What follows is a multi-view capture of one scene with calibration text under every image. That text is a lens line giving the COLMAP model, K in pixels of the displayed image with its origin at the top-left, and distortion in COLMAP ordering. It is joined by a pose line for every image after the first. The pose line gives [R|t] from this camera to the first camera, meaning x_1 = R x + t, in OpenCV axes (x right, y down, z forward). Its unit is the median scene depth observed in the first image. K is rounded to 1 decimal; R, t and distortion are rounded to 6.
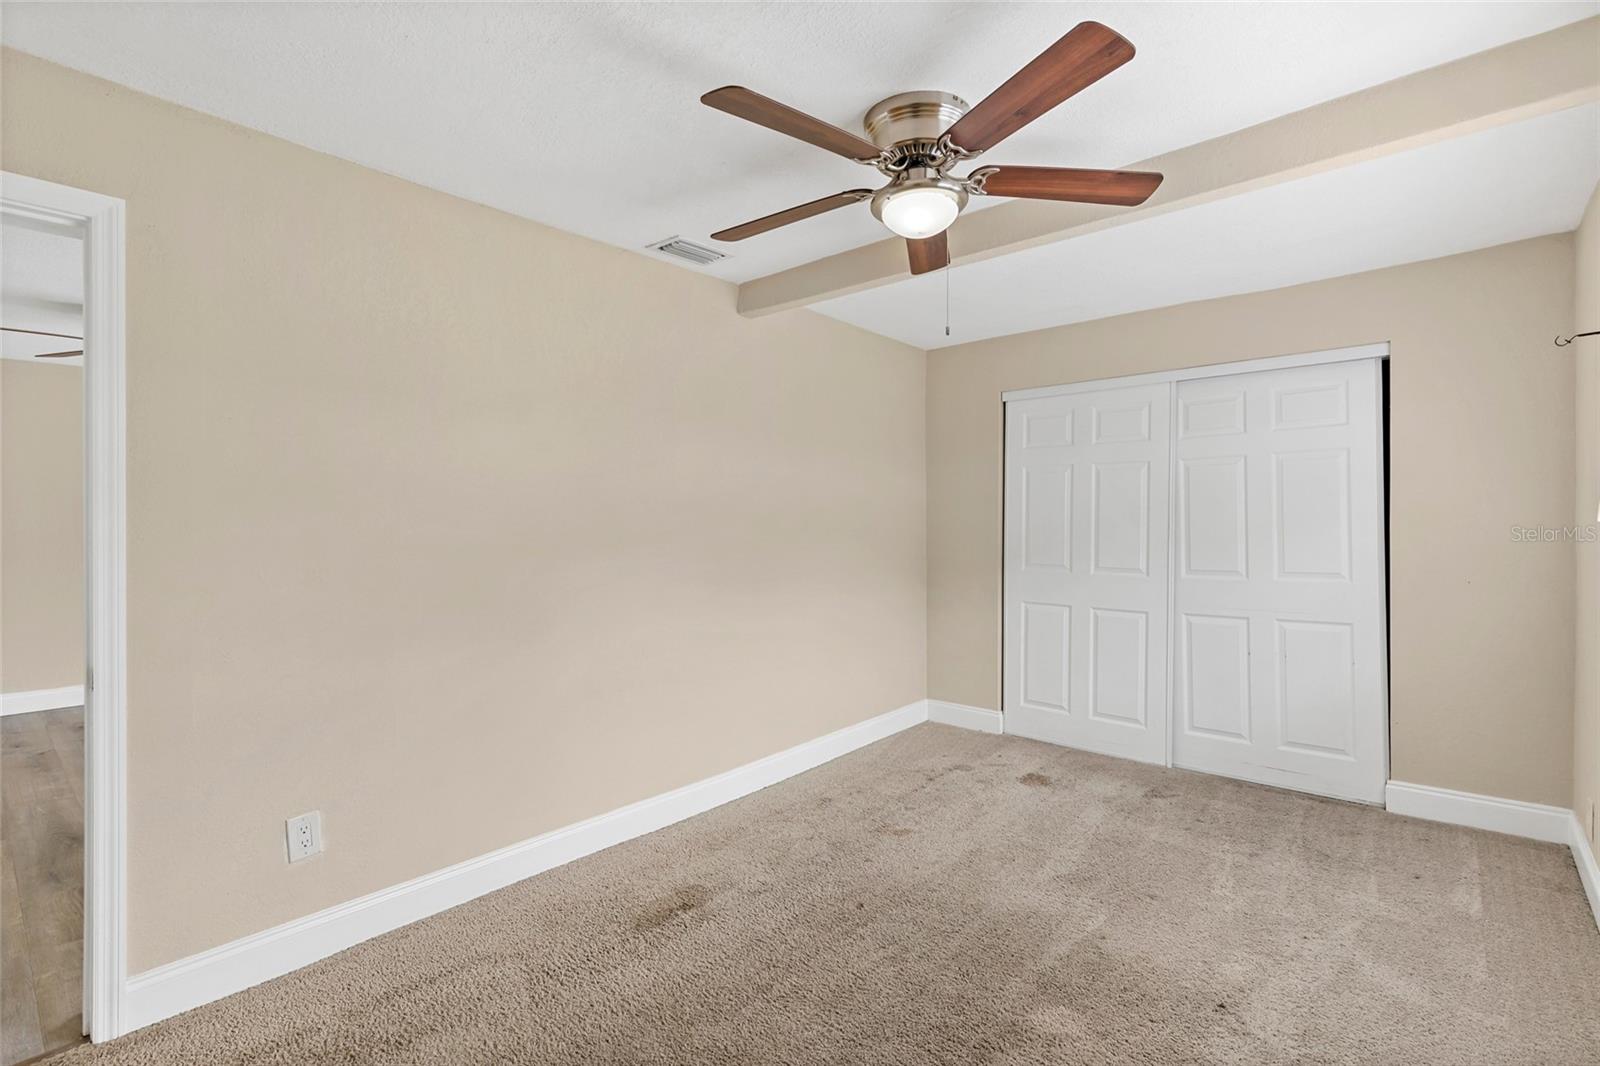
lens RADIAL K [[721.3, 0, 812.3], [0, 721.3, 526.0], [0, 0, 1]] dist [0.002182, -0.000330]
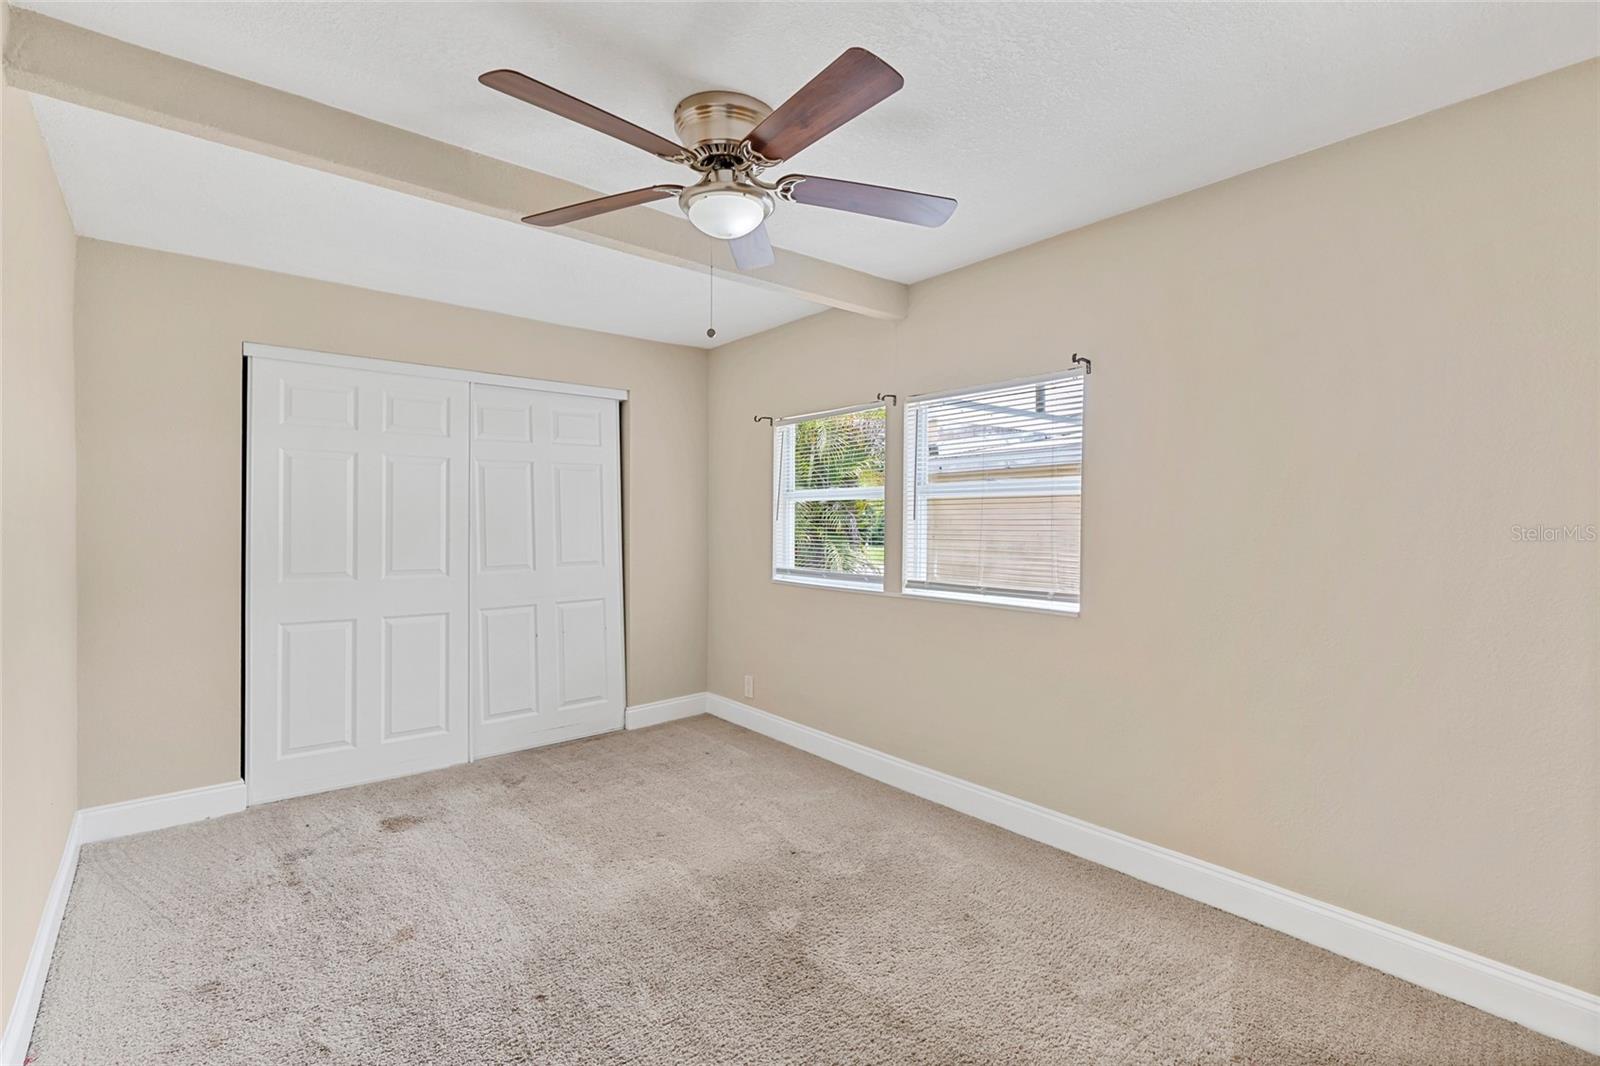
lens RADIAL K [[731.6, 0, 800.0], [0, 731.6, 533.0], [0, 0, 1]] dist [0.010849, 0.000320]
pose [[0.158097, -0.012824, 0.987340, -0.508678], [0.003427, 0.999917, 0.012438, 0.001356], [-0.987418, 0.001418, 0.158128, 0.434310]]
